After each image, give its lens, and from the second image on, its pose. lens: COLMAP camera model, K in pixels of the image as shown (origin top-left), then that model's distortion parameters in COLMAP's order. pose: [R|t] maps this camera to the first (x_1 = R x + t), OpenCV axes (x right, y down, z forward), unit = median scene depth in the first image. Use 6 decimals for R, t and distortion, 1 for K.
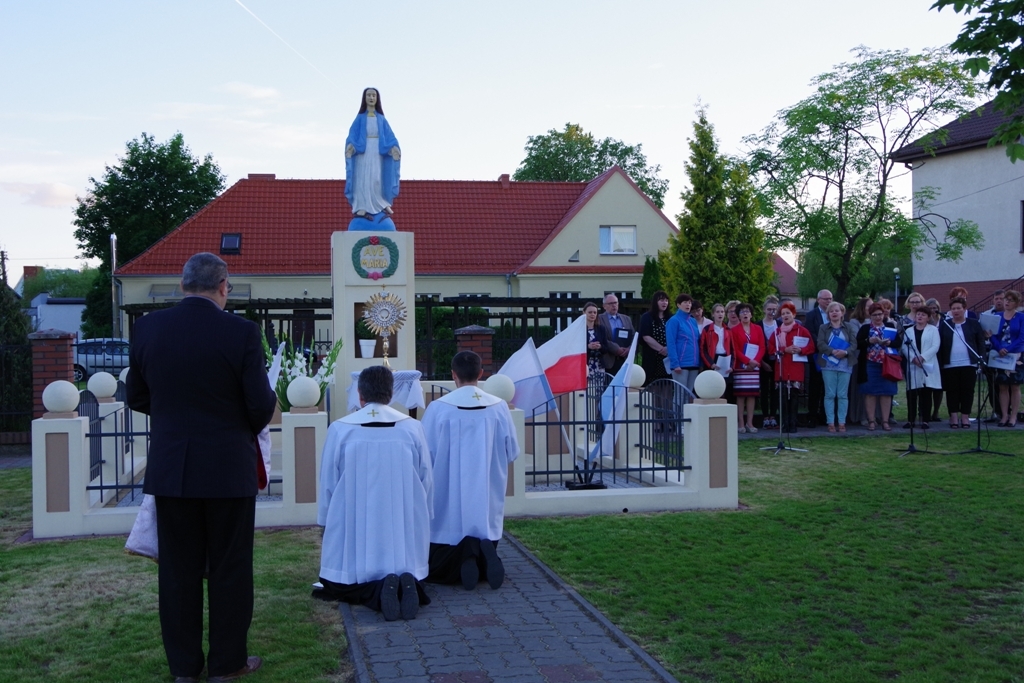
lens RADIAL K [[1165.5, 0, 512.0], [0, 1165.5, 341.5], [0, 0, 1]] dist [0.012250, 0.001595]
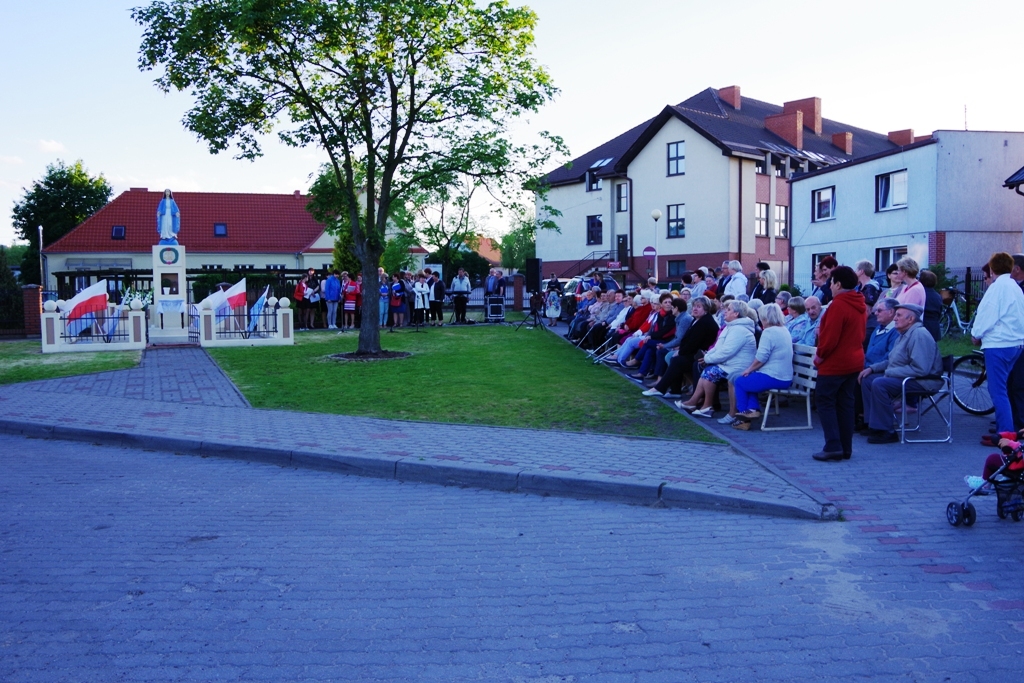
lens RADIAL K [[874.1, 0, 512.0], [0, 874.1, 341.5], [0, 0, 1]] dist [-0.047744, 0.006007]
pose [[0.983304, -0.009459, 0.181725, 0.070496], [0.000441, 0.998769, 0.049603, 0.005759], [-0.181970, -0.048694, 0.982098, -0.262057]]
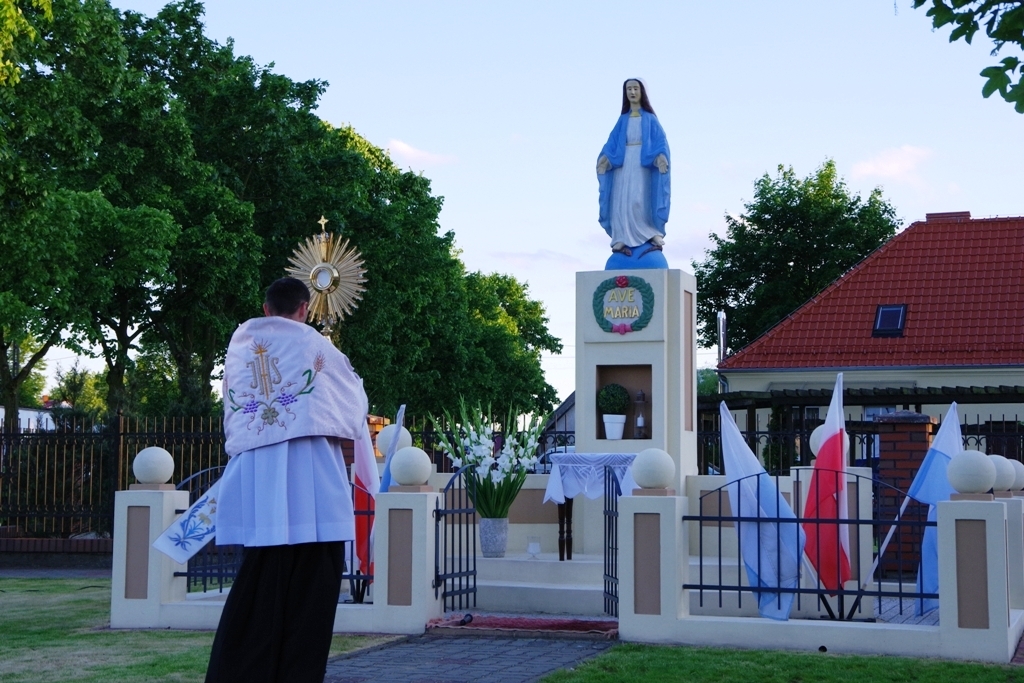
lens RADIAL K [[1841.8, 0, 512.0], [0, 1841.8, 341.5], [0, 0, 1]] dist [0.230465, -0.053523]
pose [[0.865630, -0.020611, -0.500260, 0.103093], [-0.019006, 0.997080, -0.073966, 0.010060], [0.500324, 0.073535, 0.862710, -0.012345]]
